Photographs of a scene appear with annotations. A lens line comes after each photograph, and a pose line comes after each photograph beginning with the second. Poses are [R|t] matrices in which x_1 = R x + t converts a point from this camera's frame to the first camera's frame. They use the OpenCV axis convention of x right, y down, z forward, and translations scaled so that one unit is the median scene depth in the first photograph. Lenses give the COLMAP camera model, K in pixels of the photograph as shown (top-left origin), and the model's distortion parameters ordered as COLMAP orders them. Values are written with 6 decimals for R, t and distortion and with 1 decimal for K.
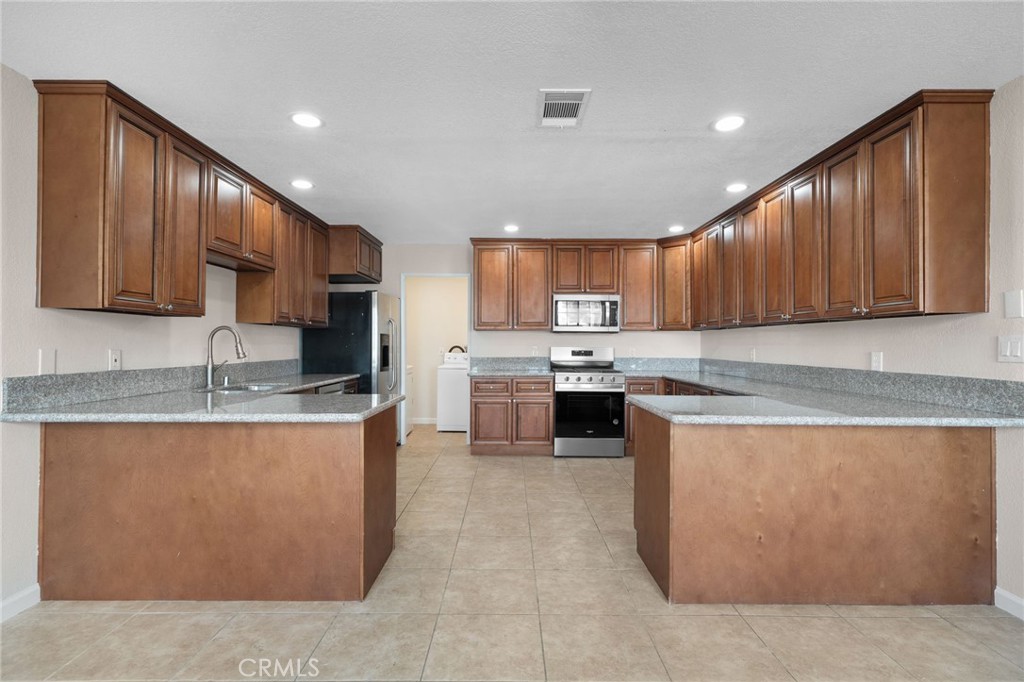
lens RADIAL K [[503.1, 0, 508.8], [0, 503.1, 334.7], [0, 0, 1]] dist [0.001383, 0.001629]
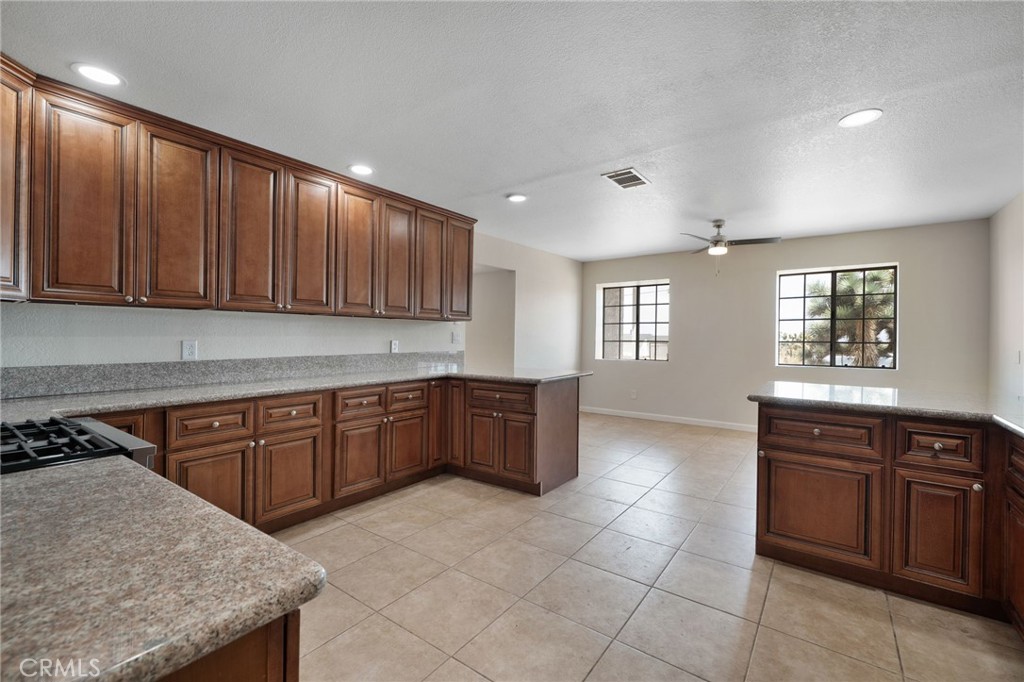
lens RADIAL K [[441.8, 0, 492.4], [0, 441.8, 331.4], [0, 0, 1]] dist [0.001146, 0.000586]
pose [[-0.790397, -0.003433, 0.612585, -0.210627], [-0.020303, 0.999582, -0.020594, 0.018402], [-0.612258, -0.028715, -0.790137, 1.212851]]
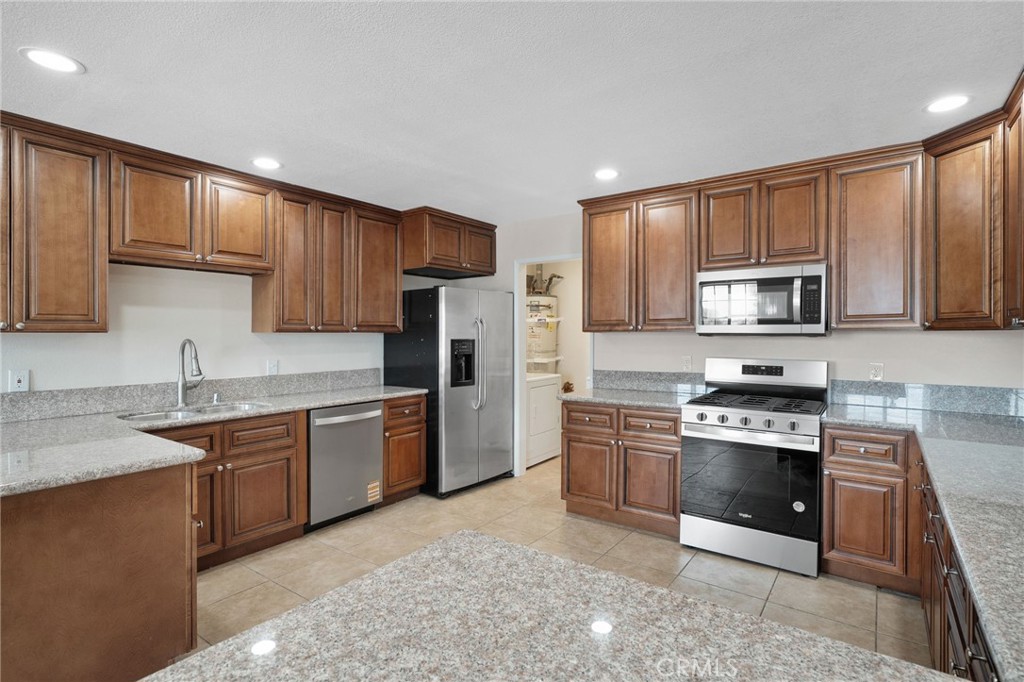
lens RADIAL K [[503.1, 0, 506.3], [0, 503.1, 335.7], [0, 0, 1]] dist [0.001383, 0.001629]
pose [[0.812593, -0.004759, -0.582811, 0.302420], [0.016196, 0.999765, 0.014418, -0.019639], [0.582606, -0.021155, 0.812479, 0.444566]]
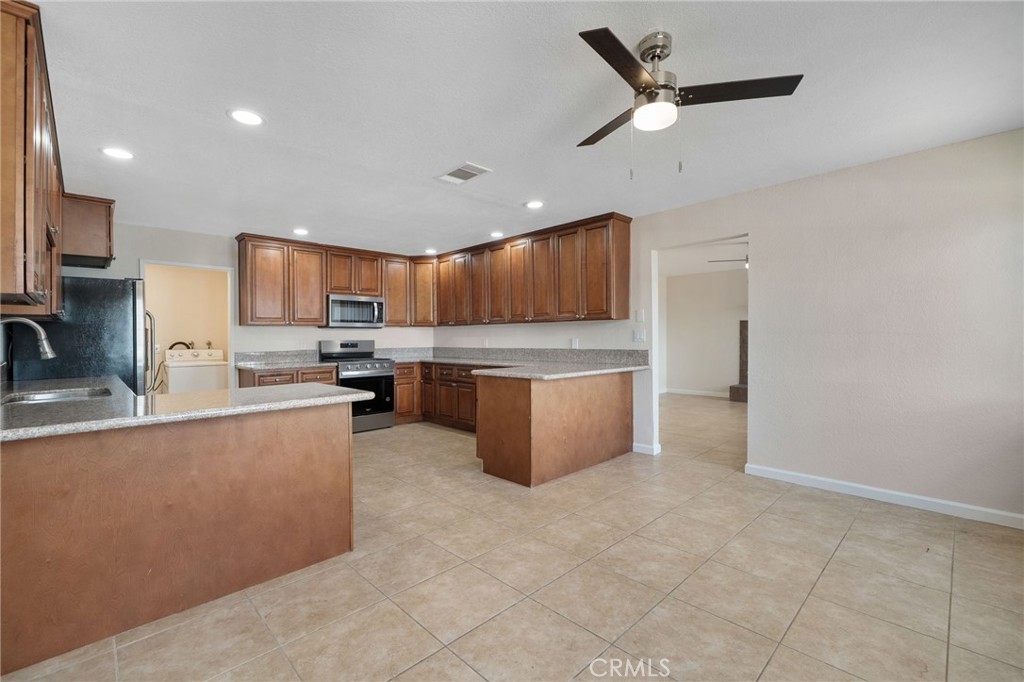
lens RADIAL K [[441.8, 0, 521.5], [0, 441.8, 332.8], [0, 0, 1]] dist [0.001146, 0.000586]
pose [[0.709867, -0.004566, 0.704321, -0.363702], [0.000671, 0.999983, 0.005807, 0.001997], [-0.704336, -0.003649, 0.709858, -0.014635]]
